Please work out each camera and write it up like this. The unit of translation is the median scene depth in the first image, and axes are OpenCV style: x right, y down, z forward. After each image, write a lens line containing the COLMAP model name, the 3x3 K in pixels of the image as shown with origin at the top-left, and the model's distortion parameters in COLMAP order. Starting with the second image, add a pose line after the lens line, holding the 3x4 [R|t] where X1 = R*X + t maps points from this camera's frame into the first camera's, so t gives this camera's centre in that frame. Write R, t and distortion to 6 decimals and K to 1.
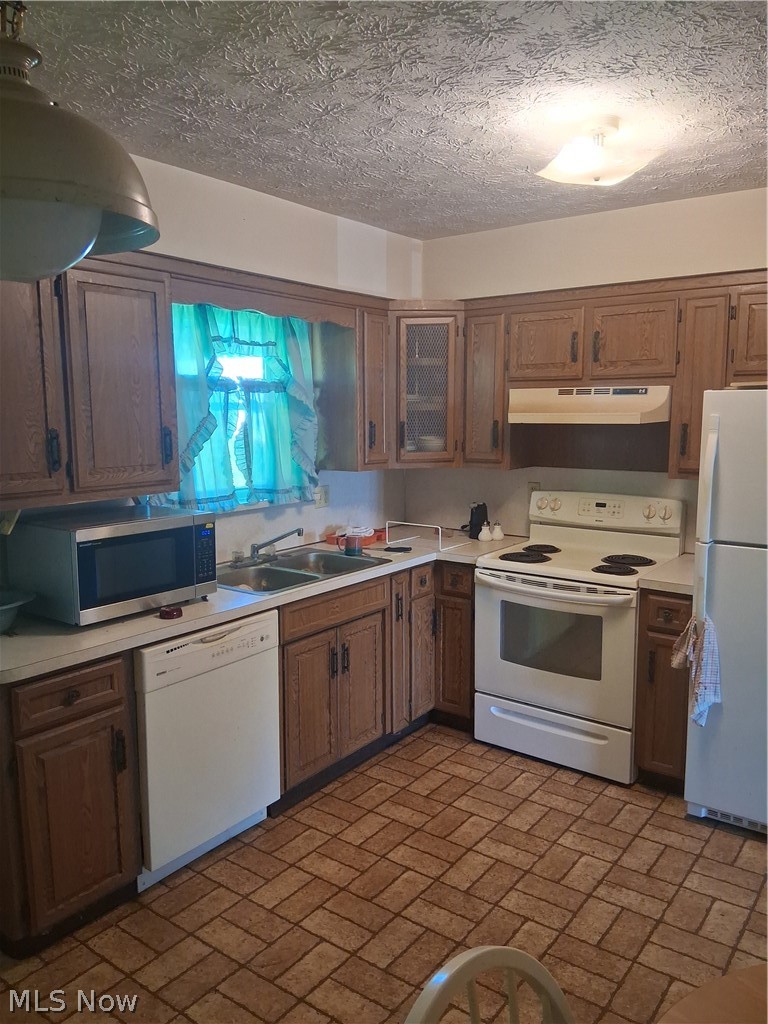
lens RADIAL K [[779.3, 0, 390.9], [0, 779.3, 510.2], [0, 0, 1]] dist [0.114965, -0.186827]
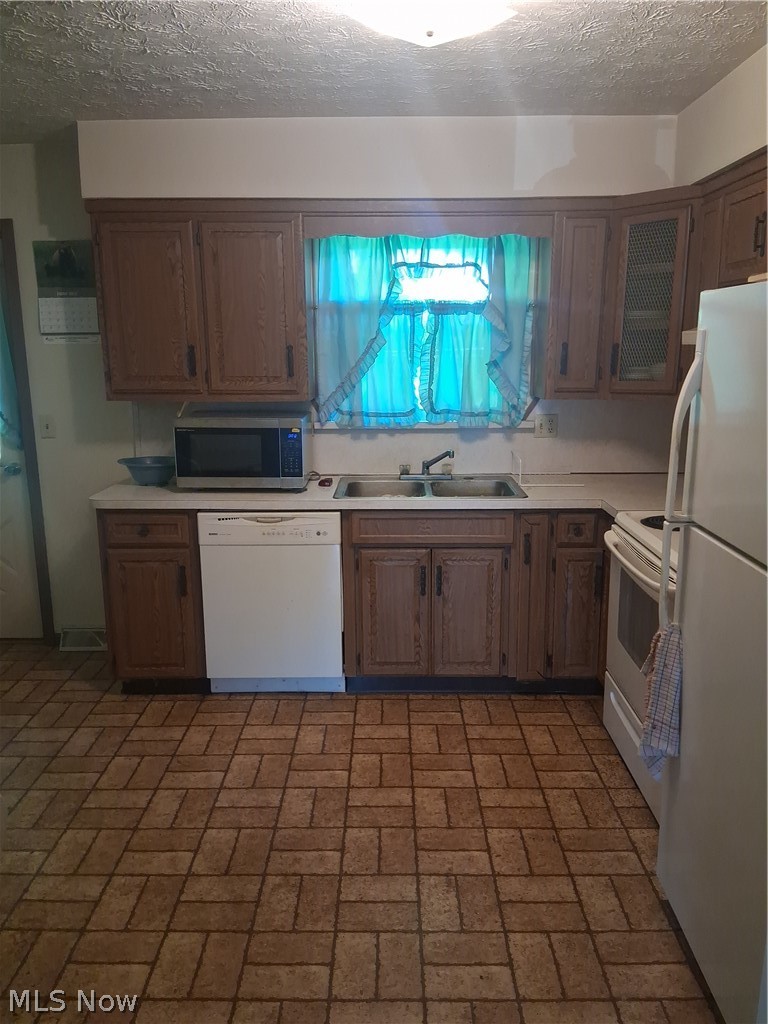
lens RADIAL K [[779.3, 0, 390.9], [0, 779.3, 510.2], [0, 0, 1]] dist [0.114965, -0.186827]
pose [[0.582737, 0.169416, -0.794805, 0.791221], [-0.103827, 0.985534, 0.133947, -0.033627], [0.806001, 0.004466, 0.591898, 0.401256]]
